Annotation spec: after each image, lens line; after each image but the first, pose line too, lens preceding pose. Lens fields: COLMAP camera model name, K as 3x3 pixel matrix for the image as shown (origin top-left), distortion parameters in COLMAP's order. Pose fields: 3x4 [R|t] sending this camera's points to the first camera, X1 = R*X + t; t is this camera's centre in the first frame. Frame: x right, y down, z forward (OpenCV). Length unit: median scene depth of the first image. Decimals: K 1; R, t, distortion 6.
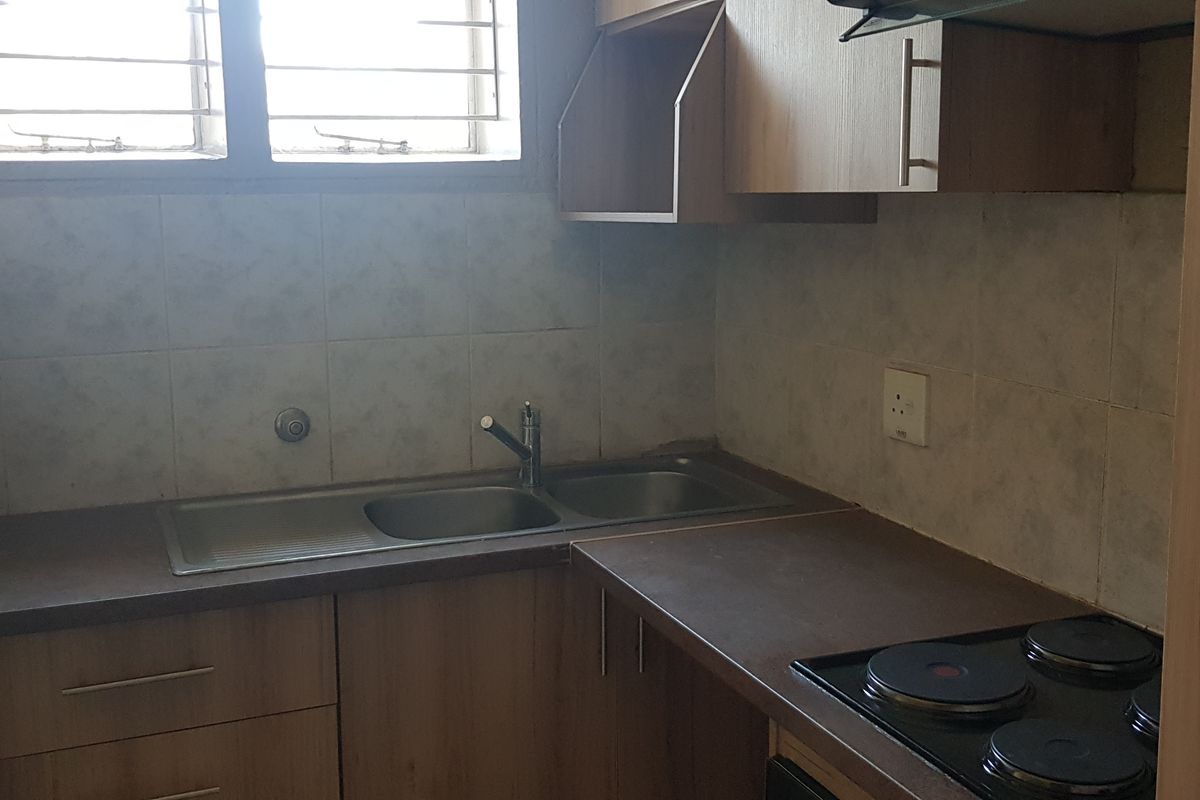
lens RADIAL K [[1276.9, 0, 595.8], [0, 1276.9, 373.6], [0, 0, 1]] dist [0.152292, -0.397560]
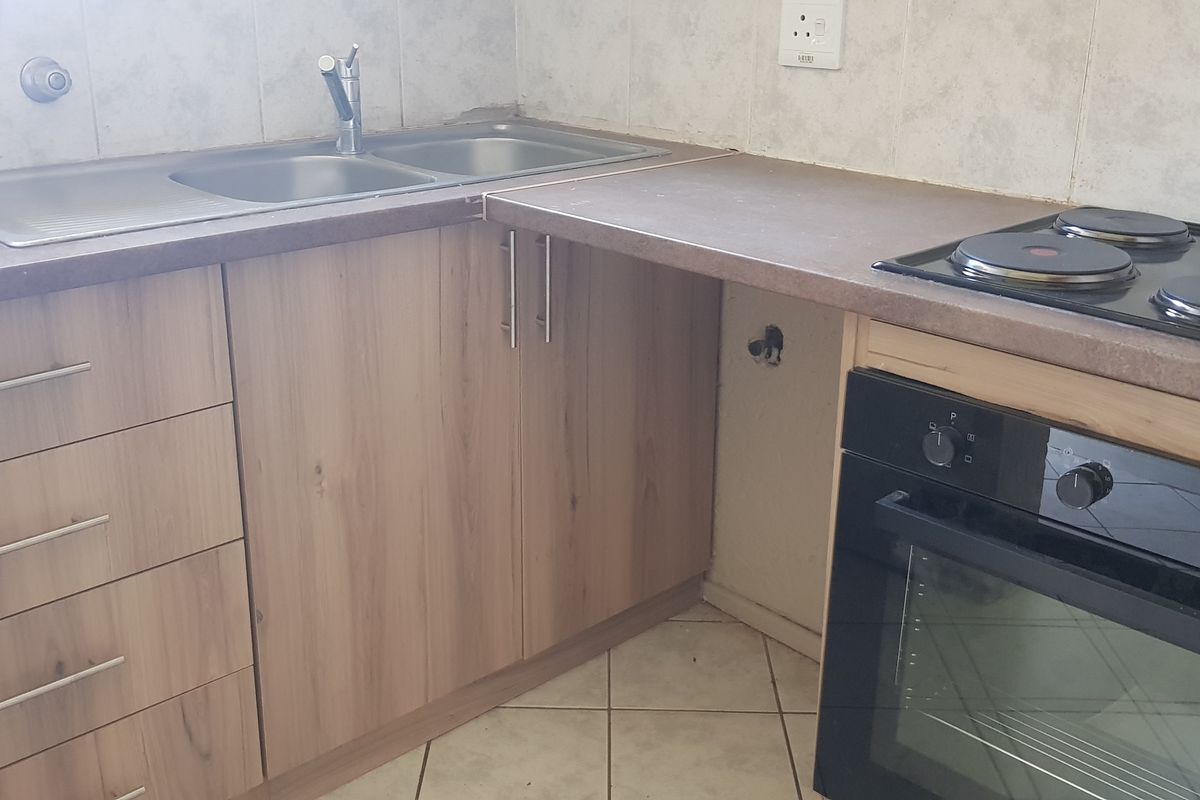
lens RADIAL K [[1276.9, 0, 595.8], [0, 1276.9, 373.6], [0, 0, 1]] dist [0.152292, -0.397560]
pose [[0.925385, -0.102432, 0.364924, -0.272285], [0.034749, 0.981663, 0.187431, 0.092470], [-0.377431, -0.160765, 0.911976, 0.180593]]
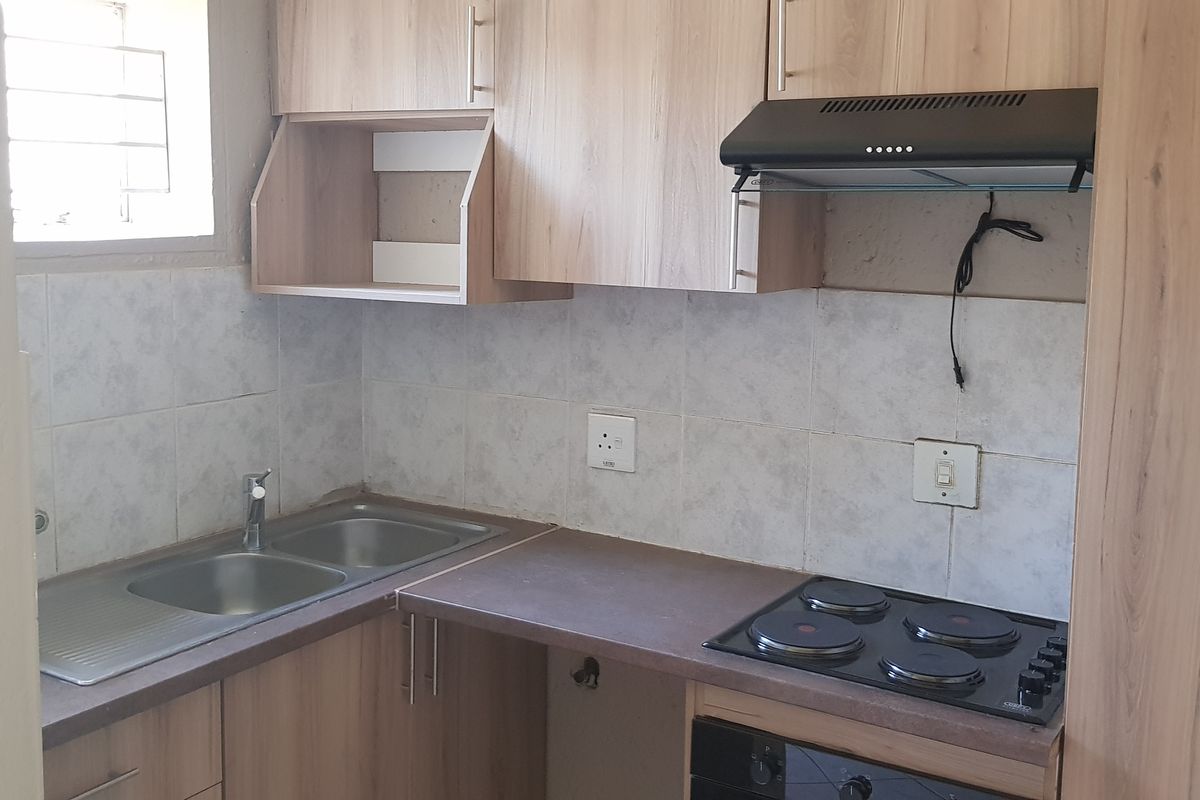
lens RADIAL K [[1276.9, 0, 595.8], [0, 1276.9, 373.6], [0, 0, 1]] dist [0.152292, -0.397560]
pose [[0.801704, -0.056649, 0.595031, -0.540000], [0.061065, 0.998052, 0.012744, -0.061798], [-0.594594, 0.026118, 0.803602, -0.015567]]
